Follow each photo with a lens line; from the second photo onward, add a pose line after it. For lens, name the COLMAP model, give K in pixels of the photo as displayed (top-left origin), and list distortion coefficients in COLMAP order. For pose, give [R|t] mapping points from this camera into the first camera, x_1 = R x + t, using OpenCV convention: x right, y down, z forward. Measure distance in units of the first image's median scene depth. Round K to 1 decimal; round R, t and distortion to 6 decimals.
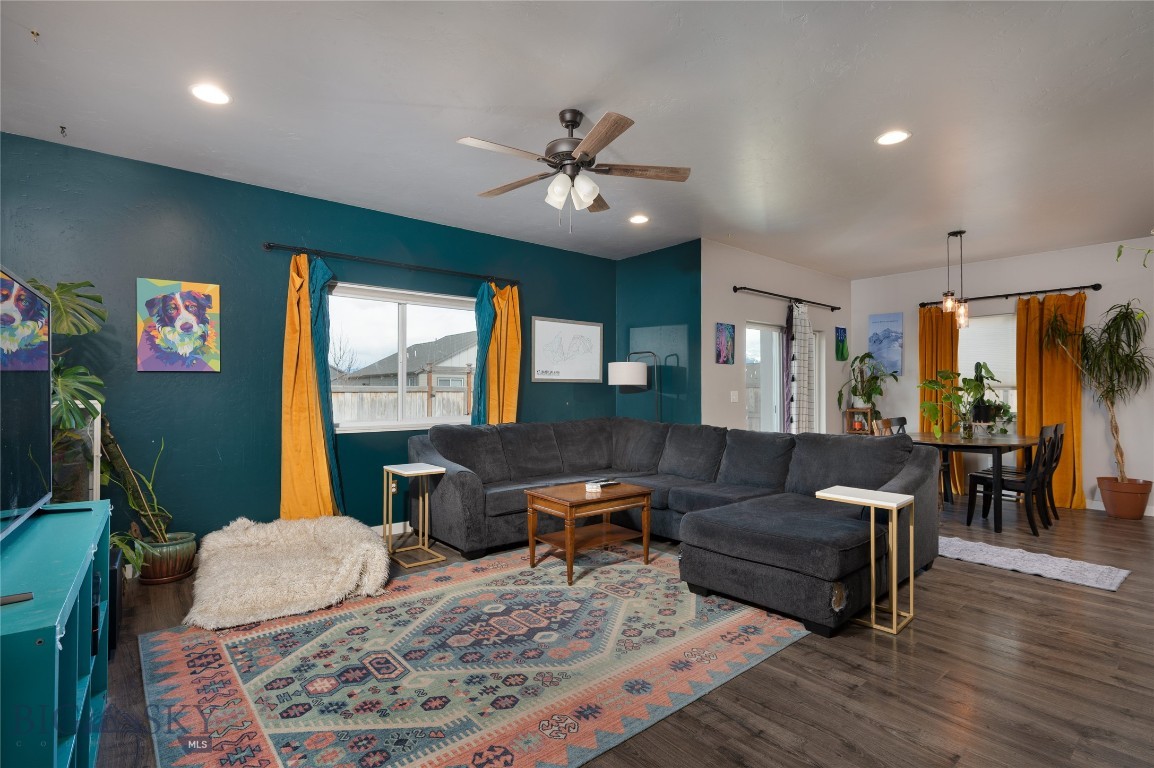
lens RADIAL K [[523.5, 0, 598.2], [0, 523.5, 381.1], [0, 0, 1]] dist [0.002791, -0.000318]
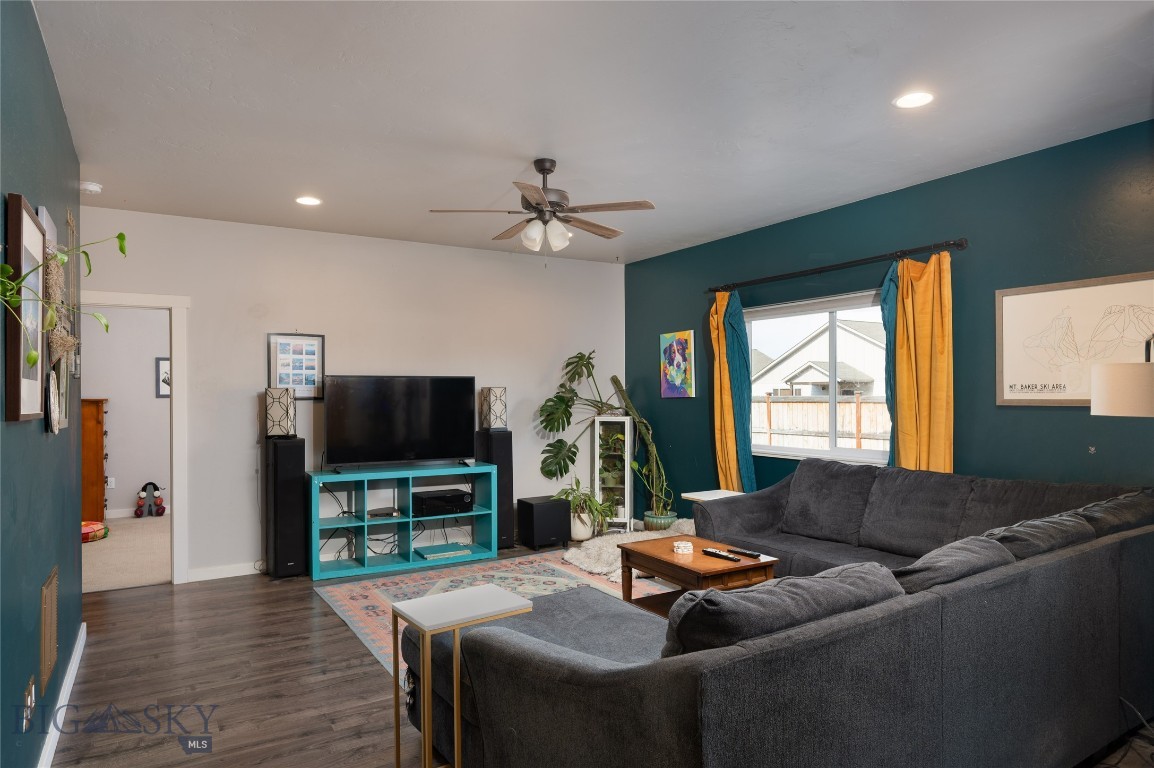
lens RADIAL K [[686.6, 0, 575.3], [0, 686.6, 387.6], [0, 0, 1]] dist [0.000862, -0.000045]
pose [[-0.133412, -0.007705, -0.991031, 1.050559], [0.023168, 0.999672, -0.010891, -0.031109], [0.990790, -0.024414, -0.133190, 0.988610]]
